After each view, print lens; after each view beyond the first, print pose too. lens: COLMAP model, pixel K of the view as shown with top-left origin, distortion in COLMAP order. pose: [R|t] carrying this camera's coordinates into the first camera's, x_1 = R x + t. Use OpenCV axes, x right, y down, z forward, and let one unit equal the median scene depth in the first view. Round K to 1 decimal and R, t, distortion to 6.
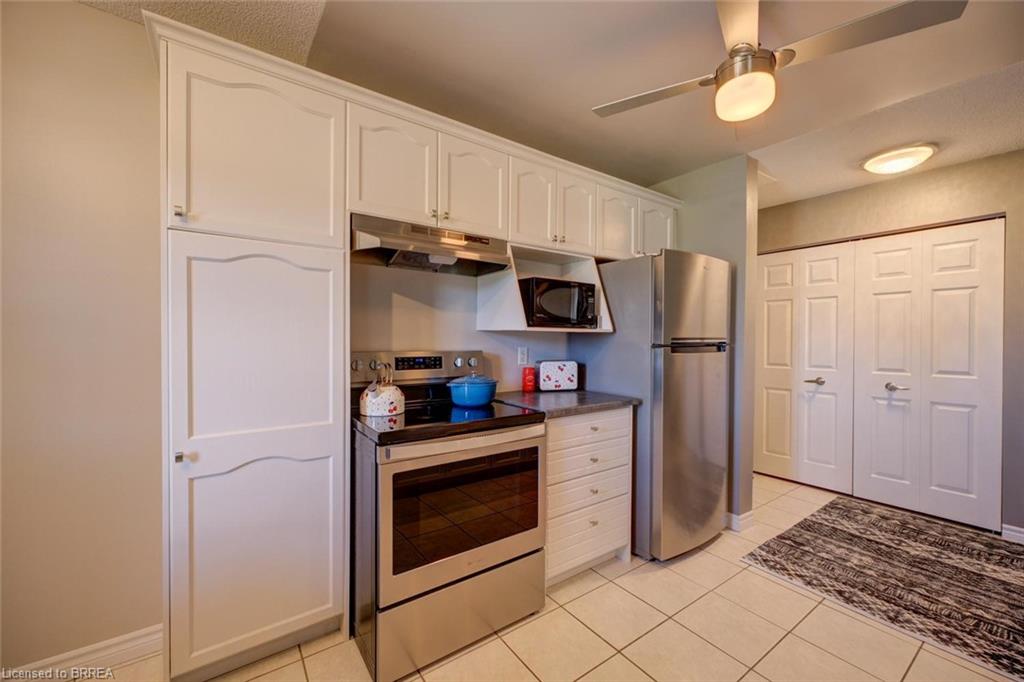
lens RADIAL K [[414.0, 0, 511.1], [0, 414.0, 343.8], [0, 0, 1]] dist [0.006055, -0.002052]
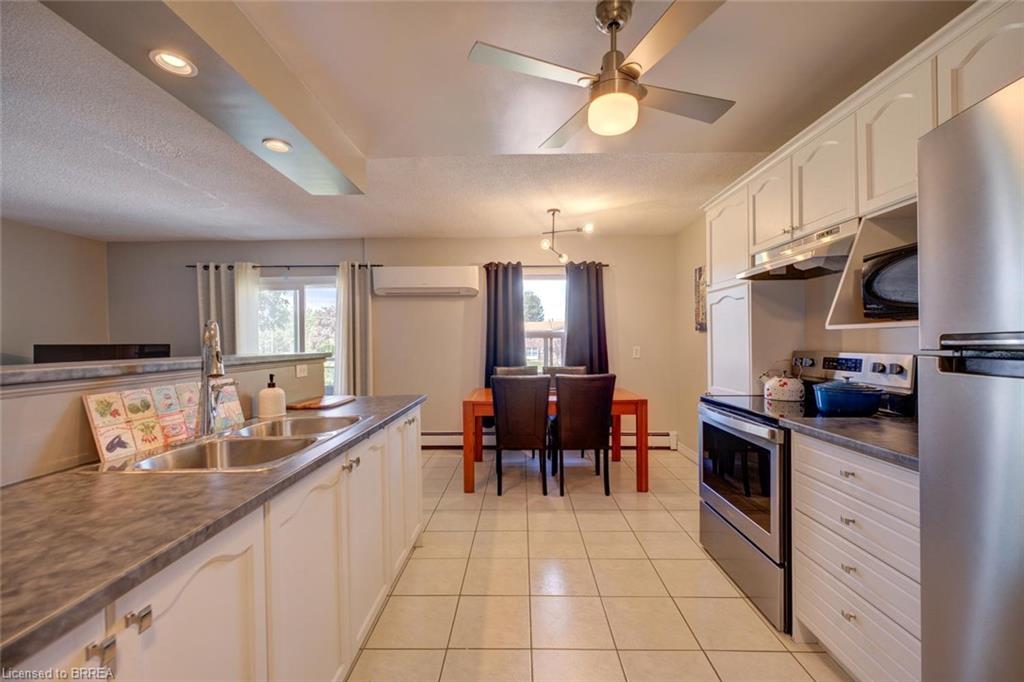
lens RADIAL K [[414.0, 0, 512.0], [0, 414.0, 339.5], [0, 0, 1]] dist [0.006055, -0.002052]
pose [[-0.593003, -0.002950, -0.805195, 1.121506], [-0.005880, 0.999982, 0.000666, -0.009420], [0.805179, 0.005130, -0.593010, 1.011094]]
